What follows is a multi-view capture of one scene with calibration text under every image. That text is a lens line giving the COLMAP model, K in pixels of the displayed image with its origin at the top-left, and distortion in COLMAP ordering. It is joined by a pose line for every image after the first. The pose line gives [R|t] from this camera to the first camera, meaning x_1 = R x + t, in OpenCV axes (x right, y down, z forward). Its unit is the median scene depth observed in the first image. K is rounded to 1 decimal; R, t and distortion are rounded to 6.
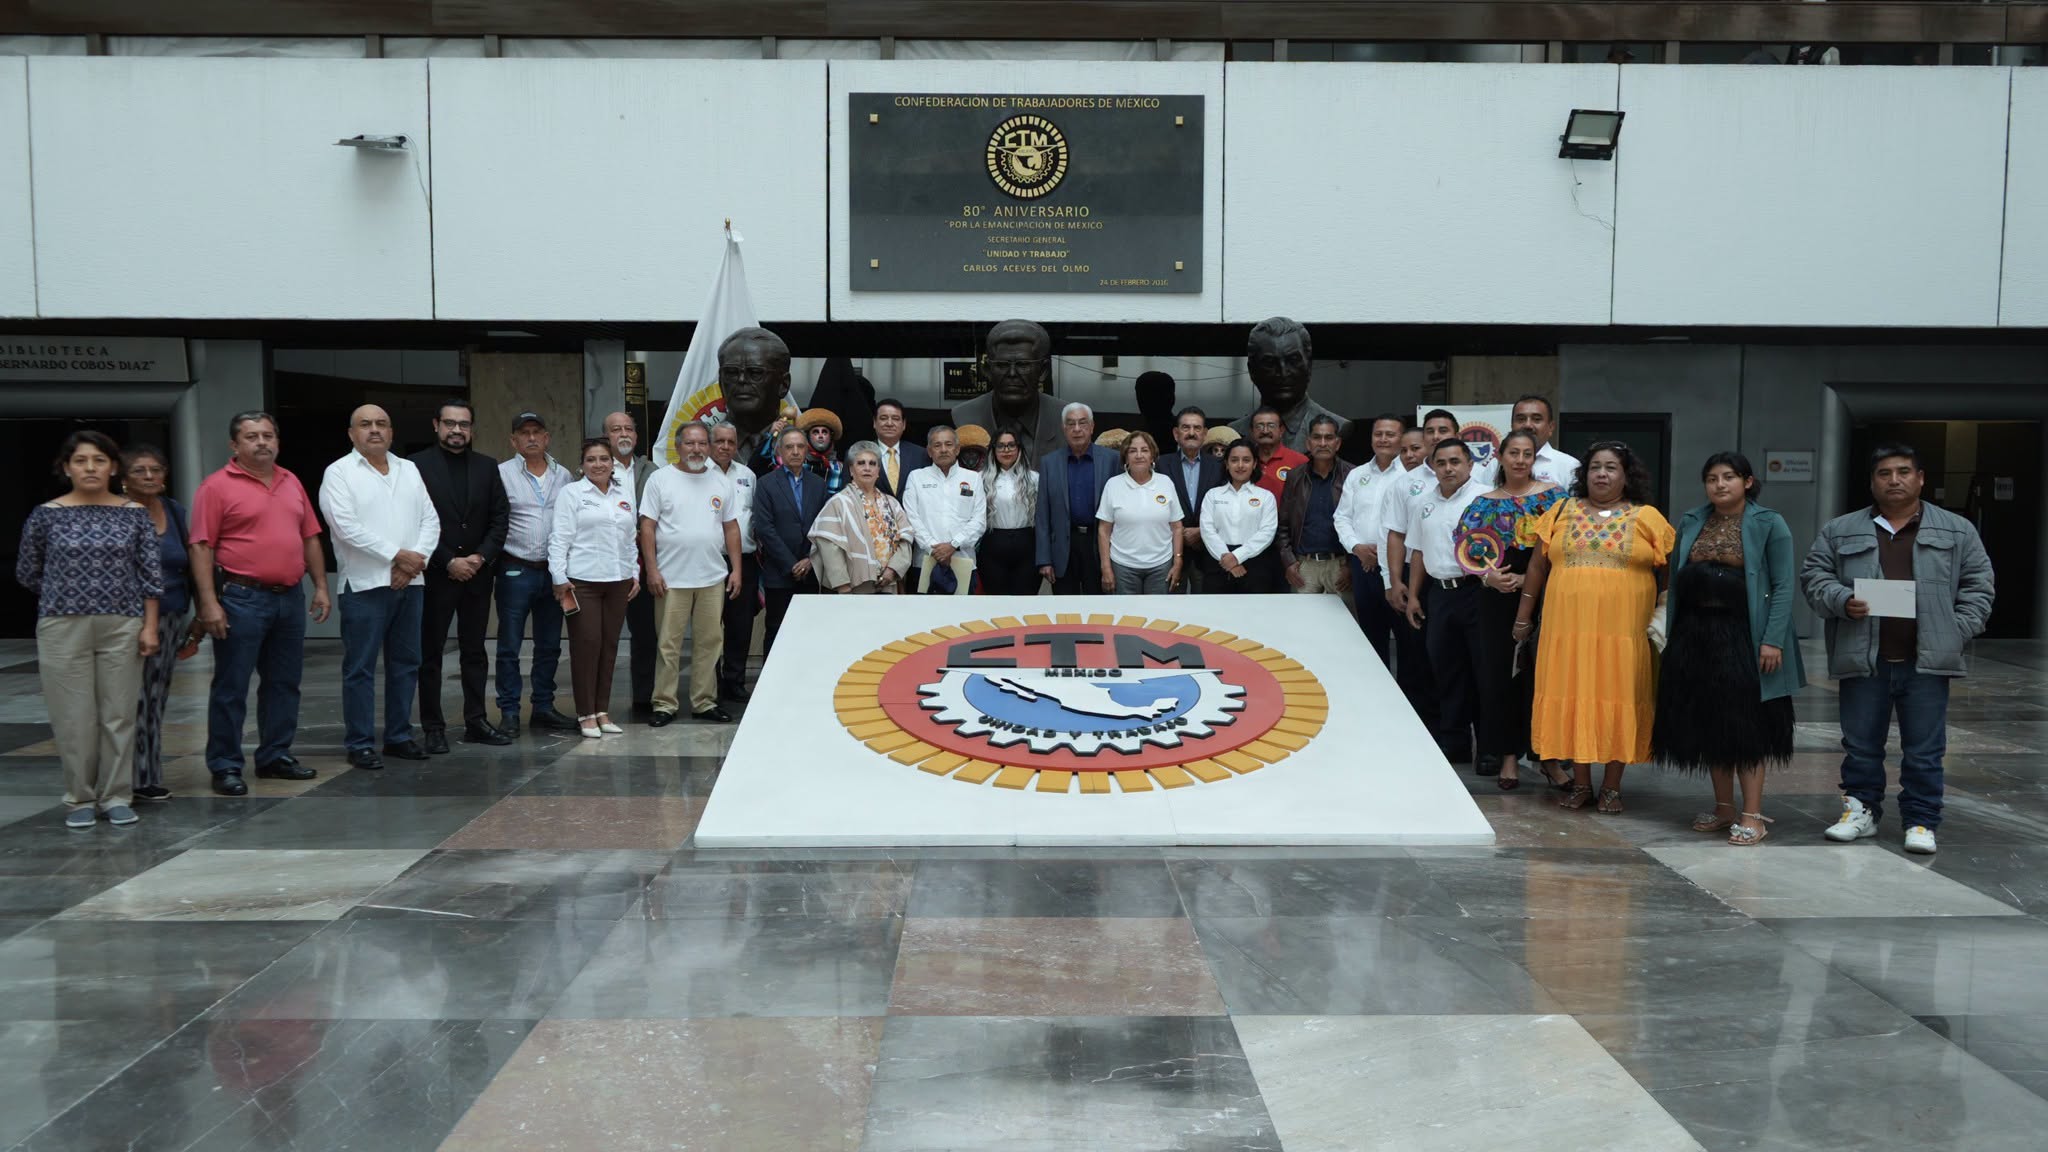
lens RADIAL K [[1656.7, 0, 1024.0], [0, 1656.7, 576.0], [0, 0, 1]] dist [0.002488, -0.002167]
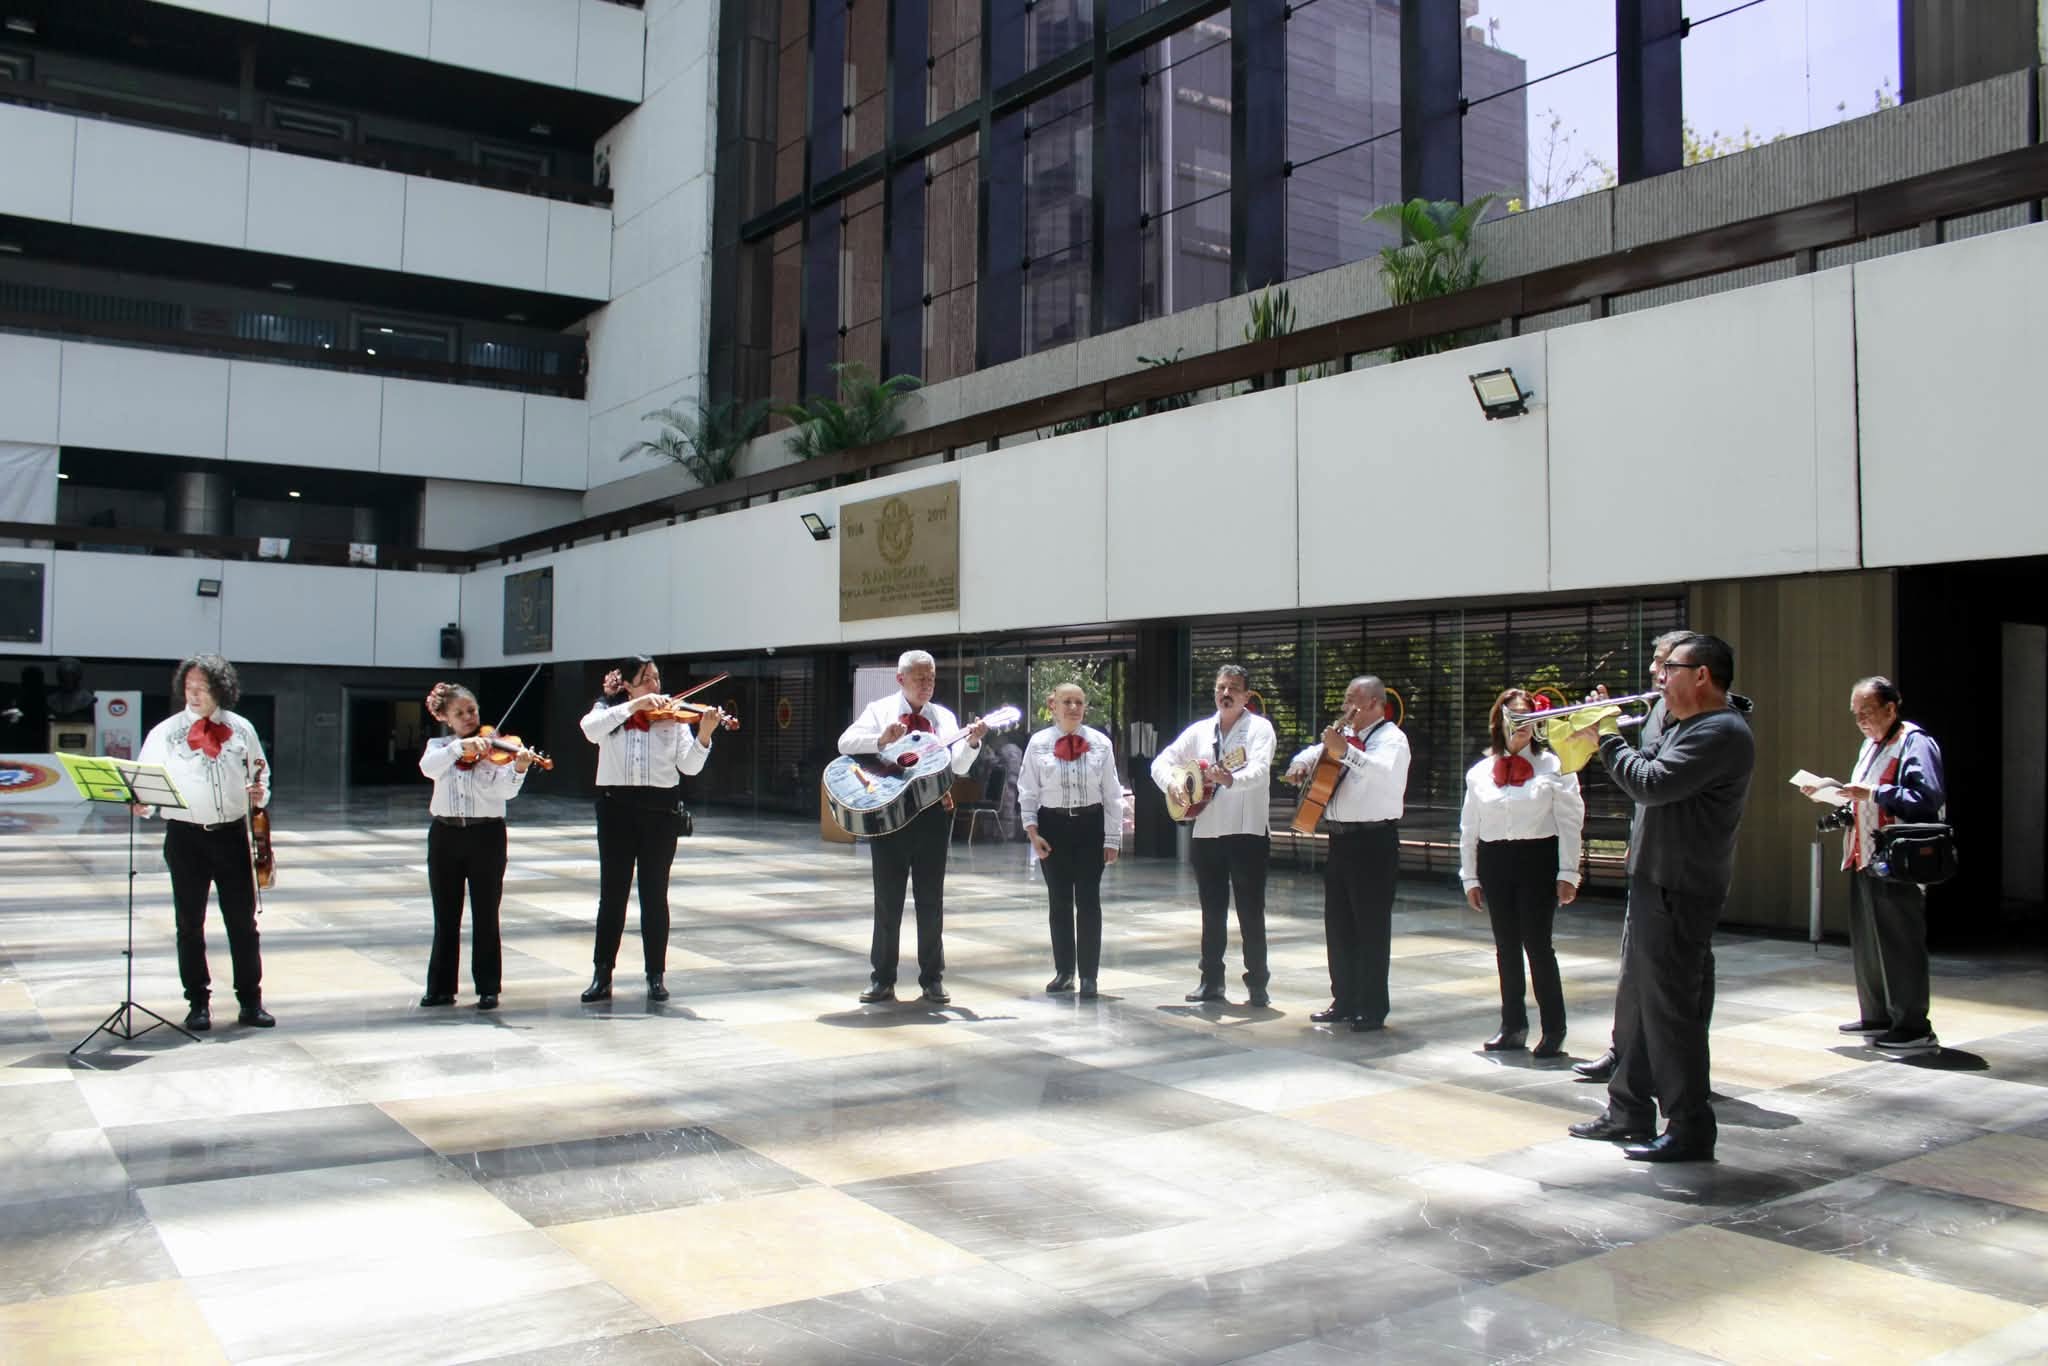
lens RADIAL K [[1694.9, 0, 1024.0], [0, 1694.9, 683.0], [0, 0, 1]] dist [-0.088333, 0.002422]
pose [[0.829249, 0.022569, 0.558423, -0.041891], [0.032646, 0.995522, -0.088714, 0.149014], [-0.557925, 0.091796, 0.824799, -1.798615]]
